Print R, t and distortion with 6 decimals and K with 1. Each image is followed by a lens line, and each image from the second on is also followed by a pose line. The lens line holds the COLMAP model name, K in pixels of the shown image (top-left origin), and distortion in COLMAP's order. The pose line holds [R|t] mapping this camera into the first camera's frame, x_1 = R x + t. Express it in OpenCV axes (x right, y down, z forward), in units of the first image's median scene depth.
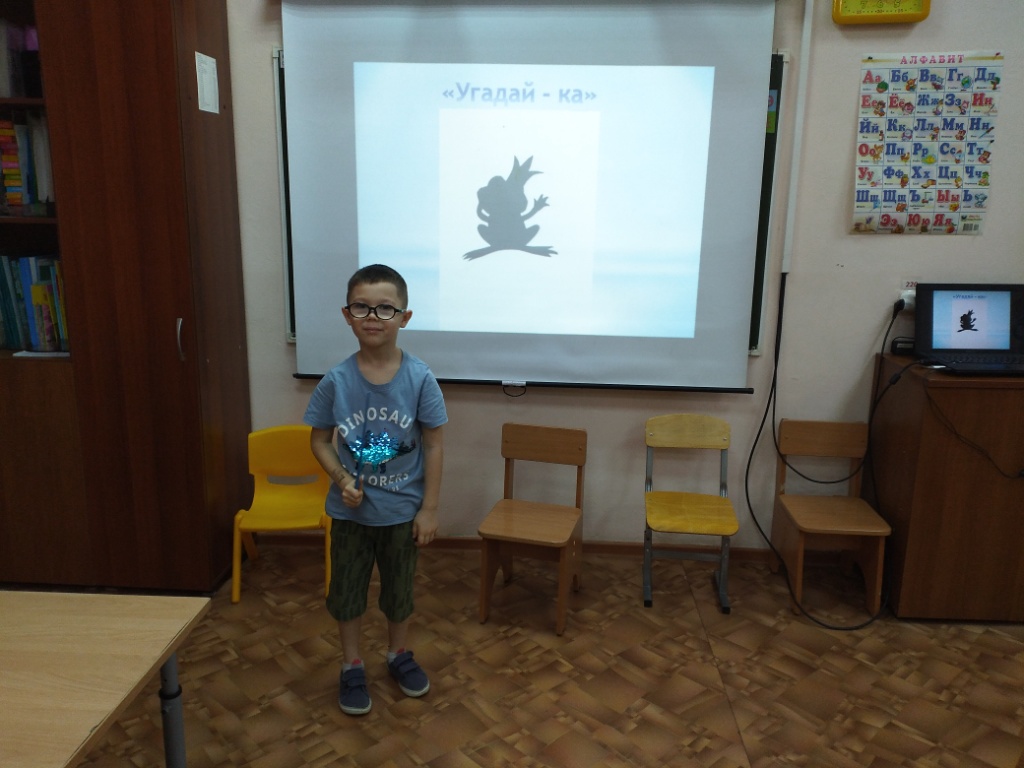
lens RADIAL K [[801.2, 0, 521.2], [0, 801.2, 380.0], [0, 0, 1]] dist [0.055032, -0.085941]
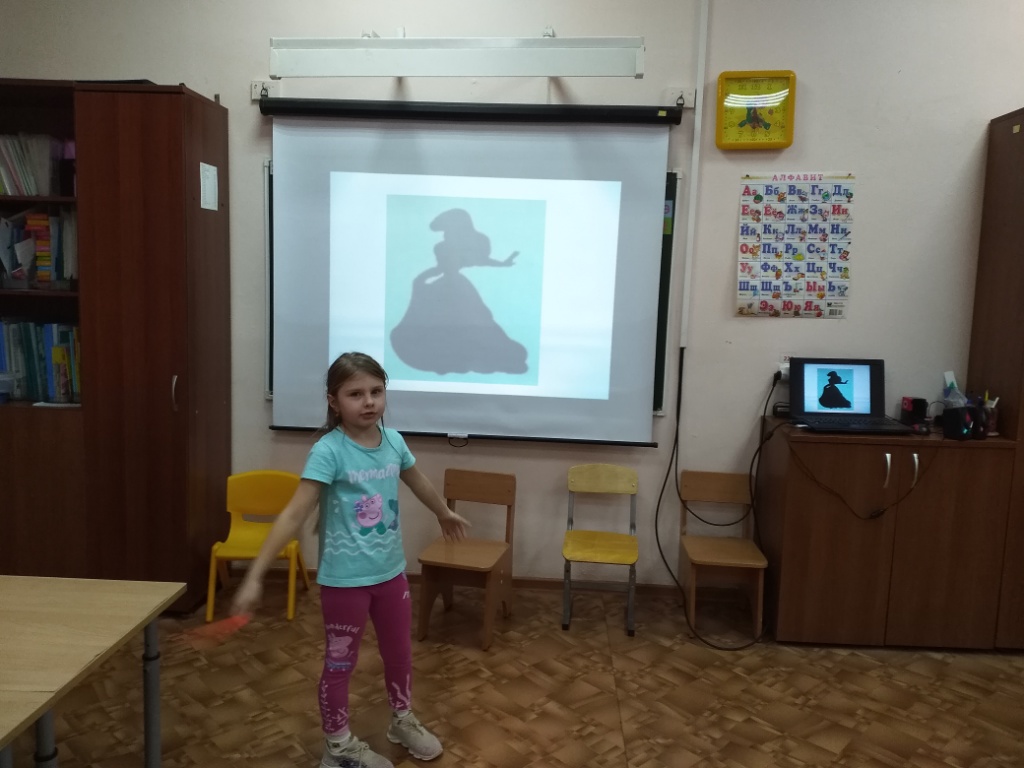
lens RADIAL K [[801.2, 0, 521.8], [0, 801.2, 376.2], [0, 0, 1]] dist [0.055032, -0.085941]
pose [[0.999851, 0.016145, 0.006078, 0.082961], [-0.015446, 0.994724, -0.101415, 0.036859], [-0.007684, 0.101306, 0.994826, -0.192980]]
